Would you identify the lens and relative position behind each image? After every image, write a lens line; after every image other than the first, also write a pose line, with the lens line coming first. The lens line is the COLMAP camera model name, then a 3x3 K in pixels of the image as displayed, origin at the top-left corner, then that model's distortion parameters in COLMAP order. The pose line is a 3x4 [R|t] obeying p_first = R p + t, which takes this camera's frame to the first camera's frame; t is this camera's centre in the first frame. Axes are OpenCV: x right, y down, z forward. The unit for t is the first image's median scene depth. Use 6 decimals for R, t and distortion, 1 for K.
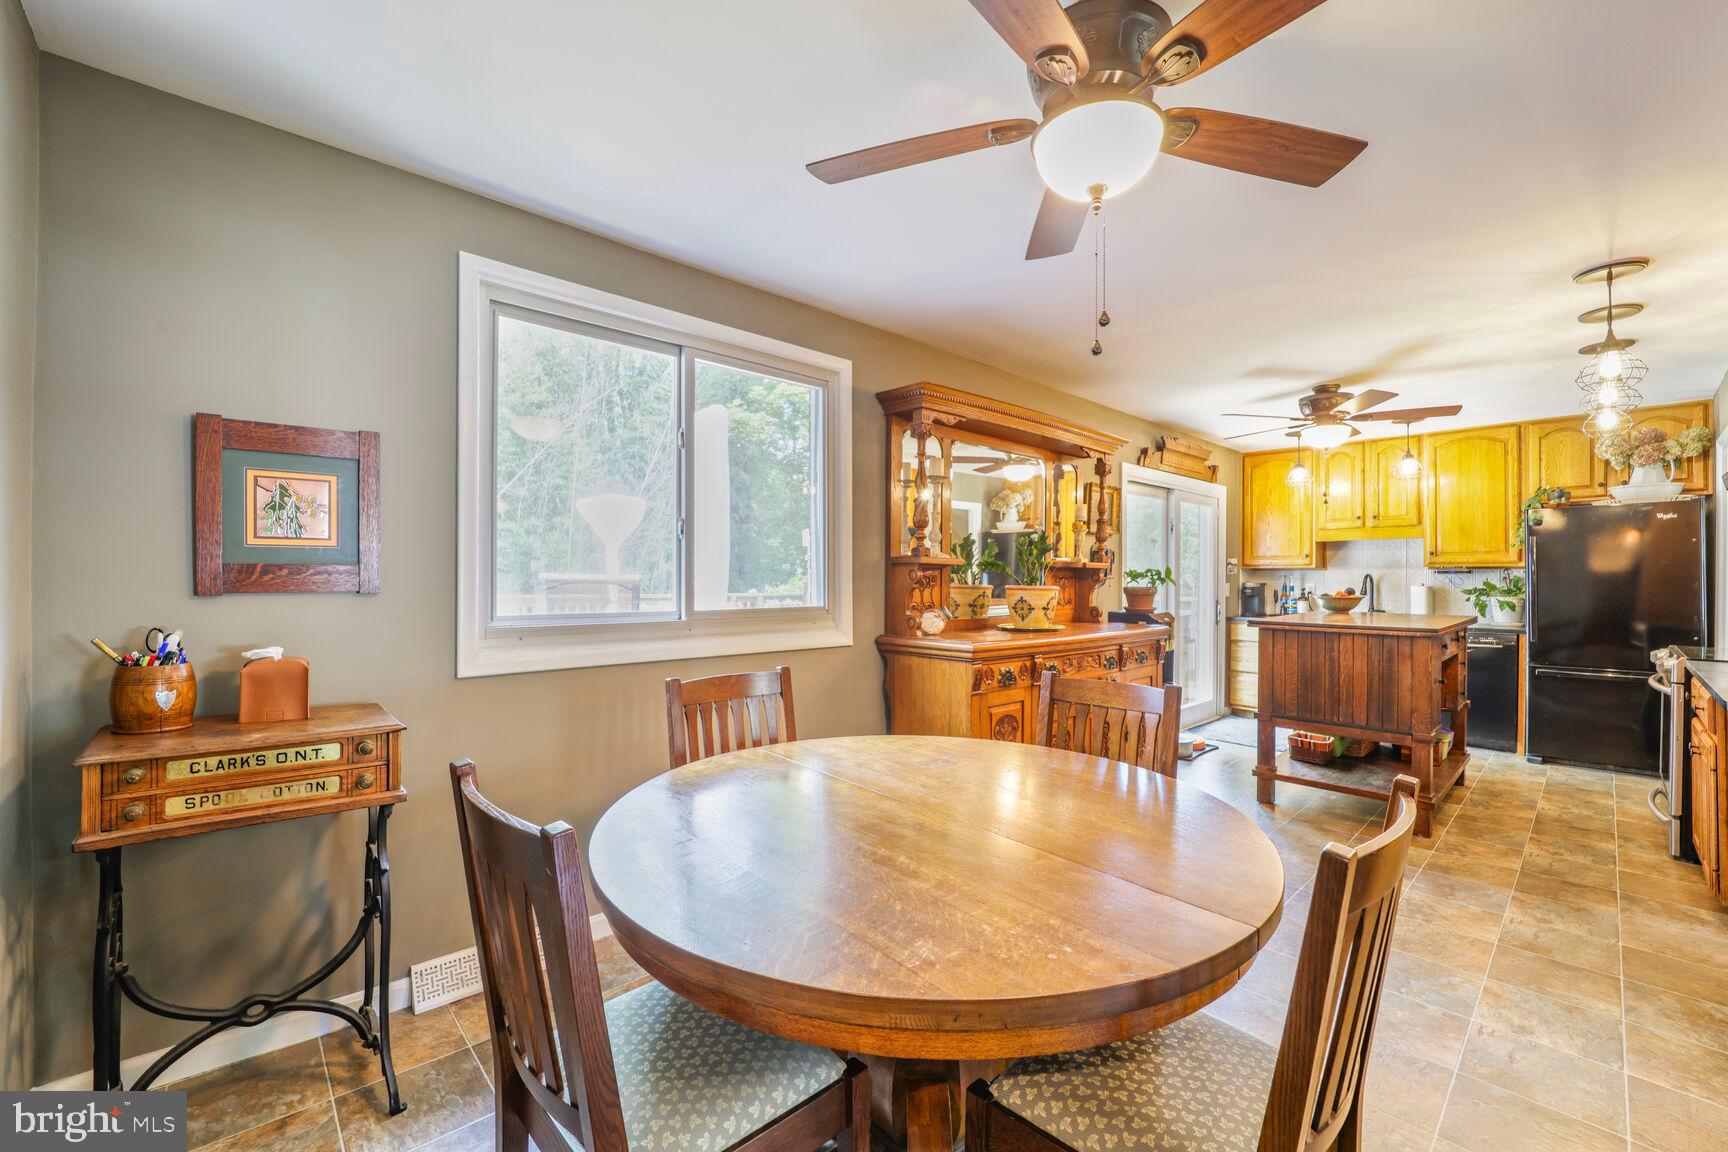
lens RADIAL K [[701.9, 0, 859.5], [0, 701.9, 579.0], [0, 0, 1]] dist [-0.020171, 0.000264]
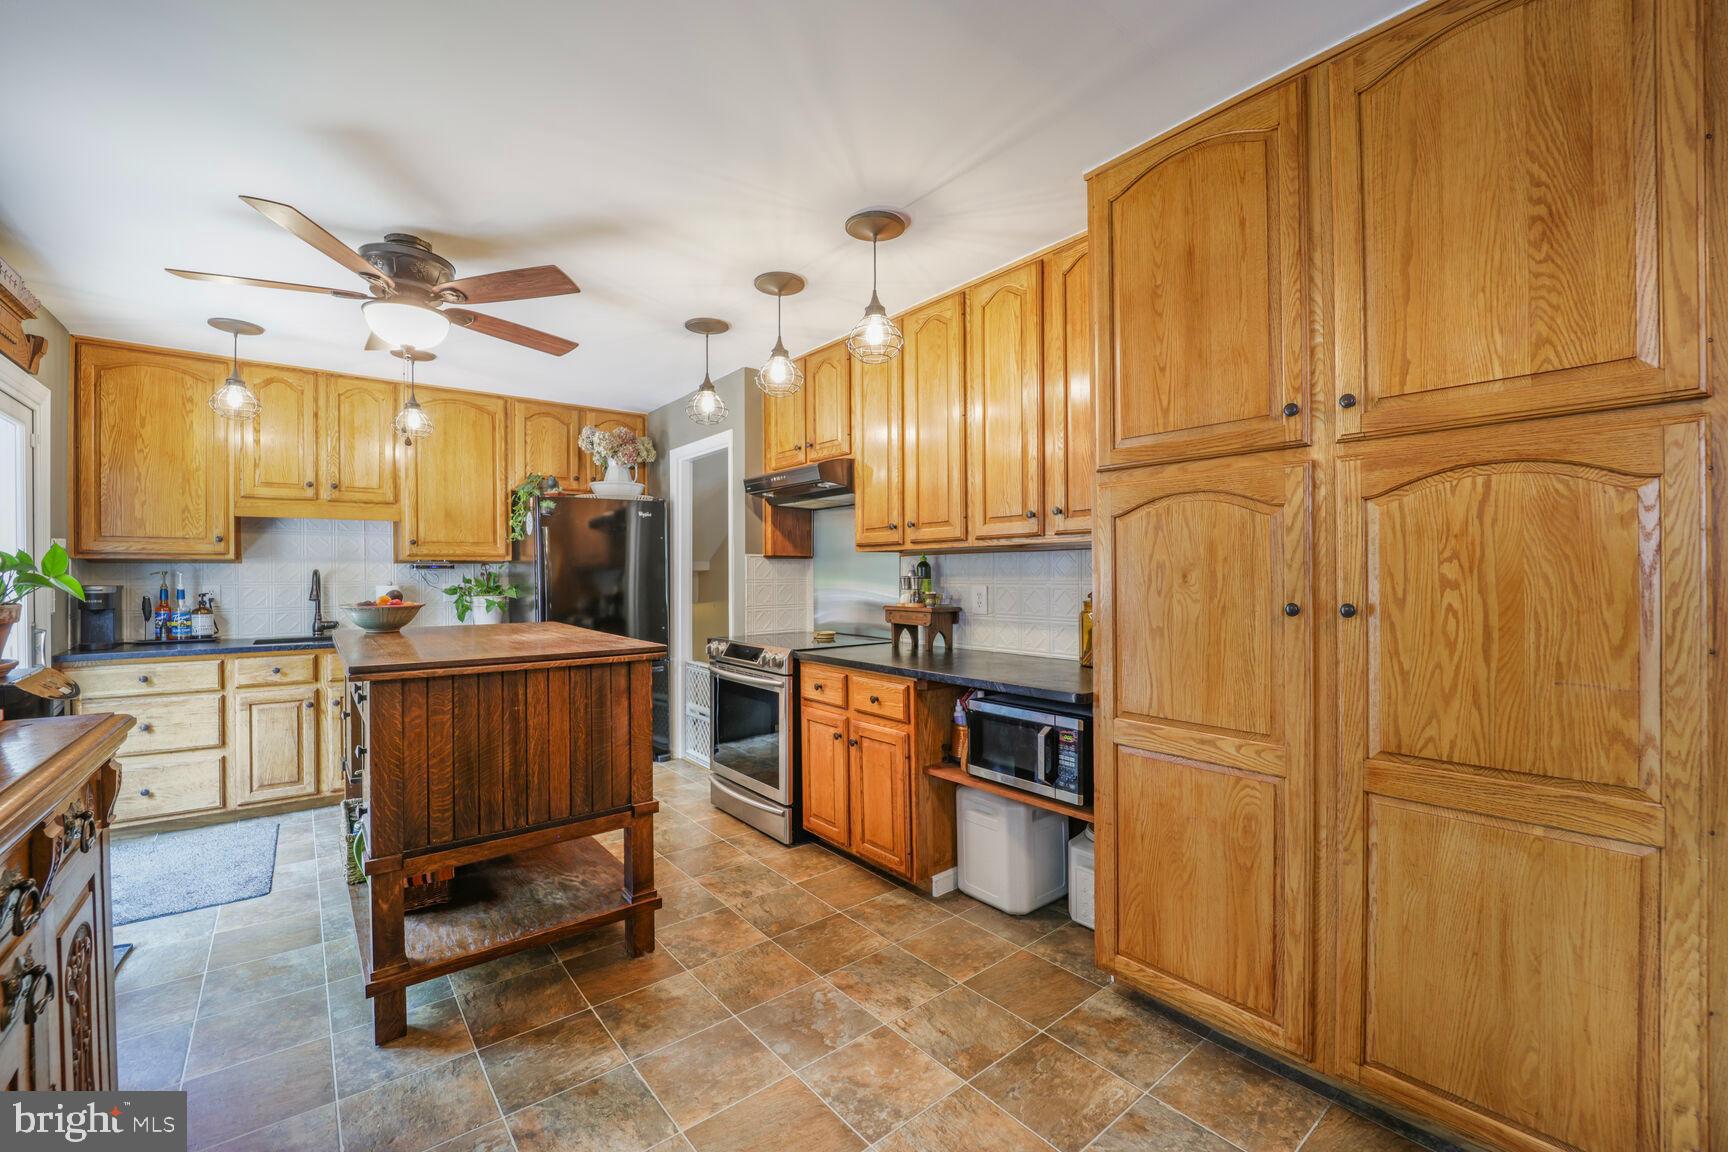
lens RADIAL K [[701.9, 0, 866.0], [0, 701.9, 575.2], [0, 0, 1]] dist [-0.020171, 0.000264]
pose [[0.053879, -0.005966, 0.998530, 0.095831], [0.008657, 0.999947, 0.005507, -0.000578], [-0.998510, 0.008347, 0.053928, 0.494304]]
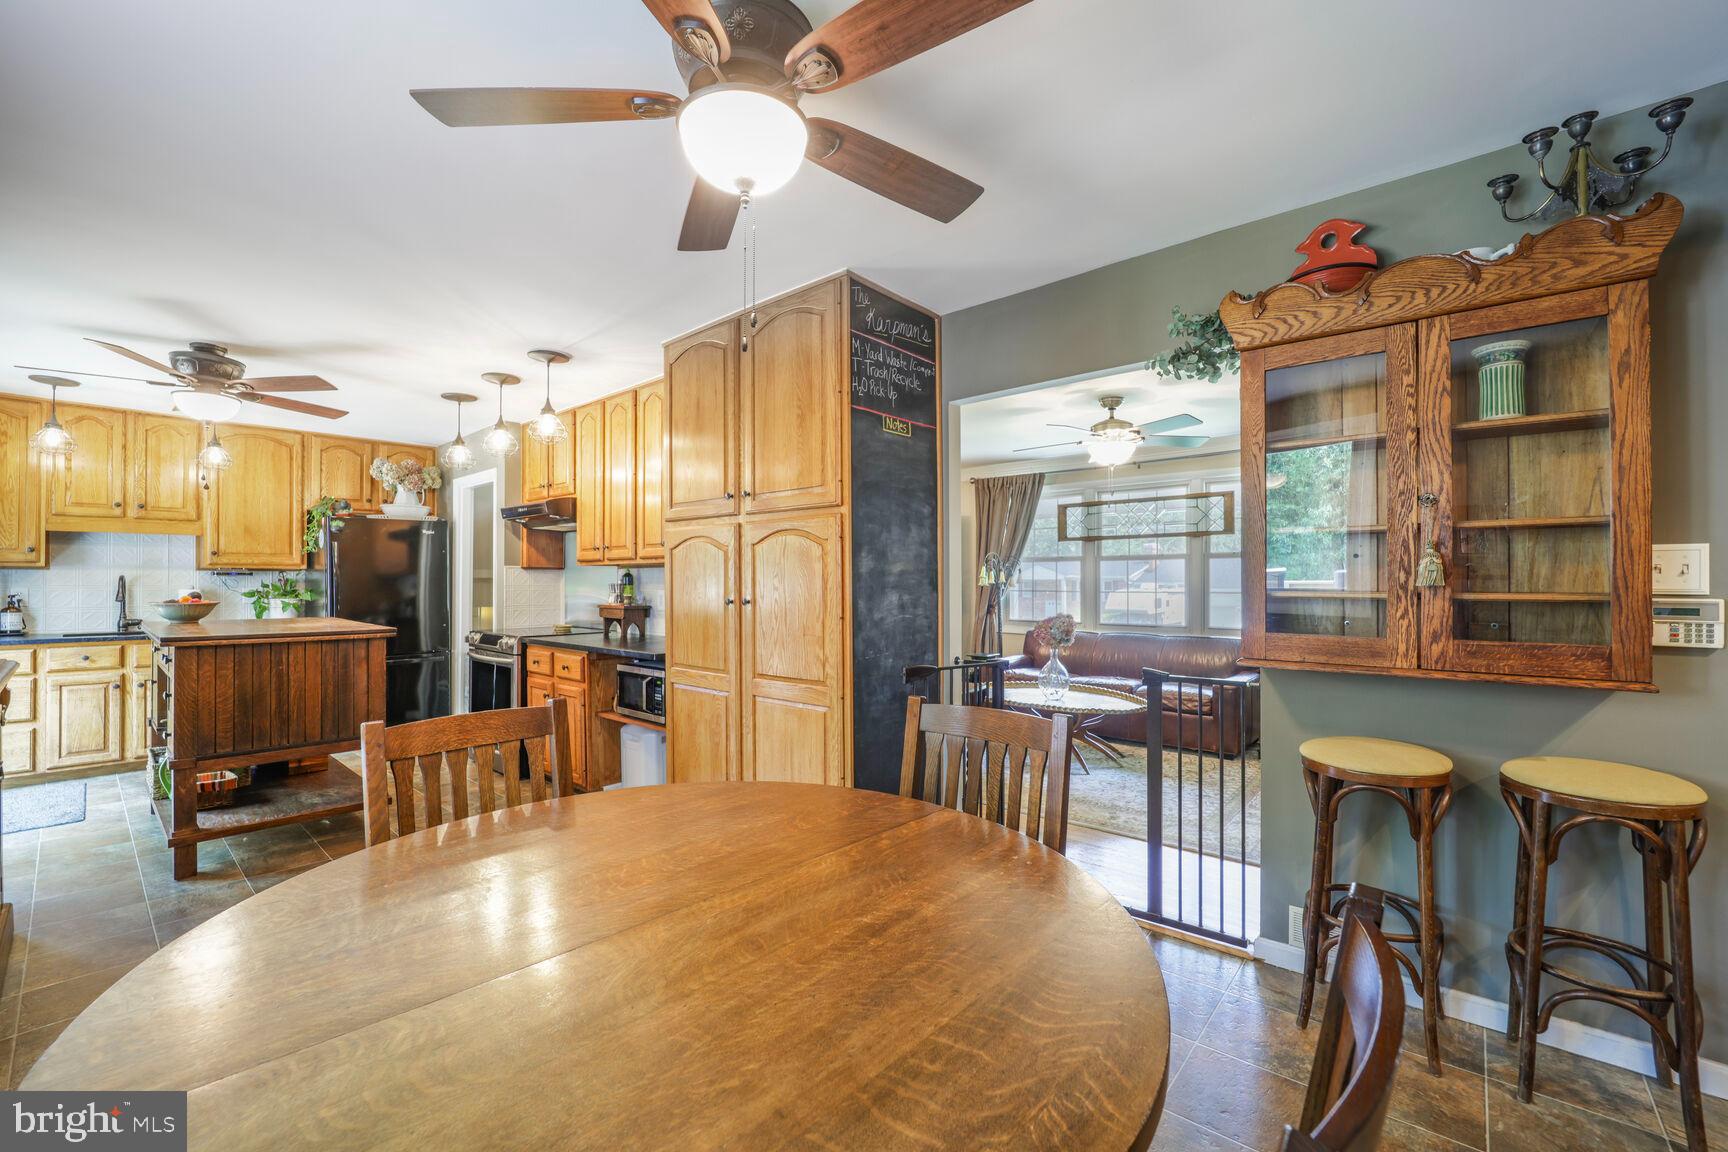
lens RADIAL K [[701.9, 0, 864.7], [0, 701.9, 575.4], [0, 0, 1]] dist [-0.020171, 0.000264]
pose [[-0.116942, 0.004738, 0.993127, -0.189884], [0.002654, 0.999987, -0.004458, -0.001259], [-0.993135, 0.002114, -0.116953, 0.271052]]
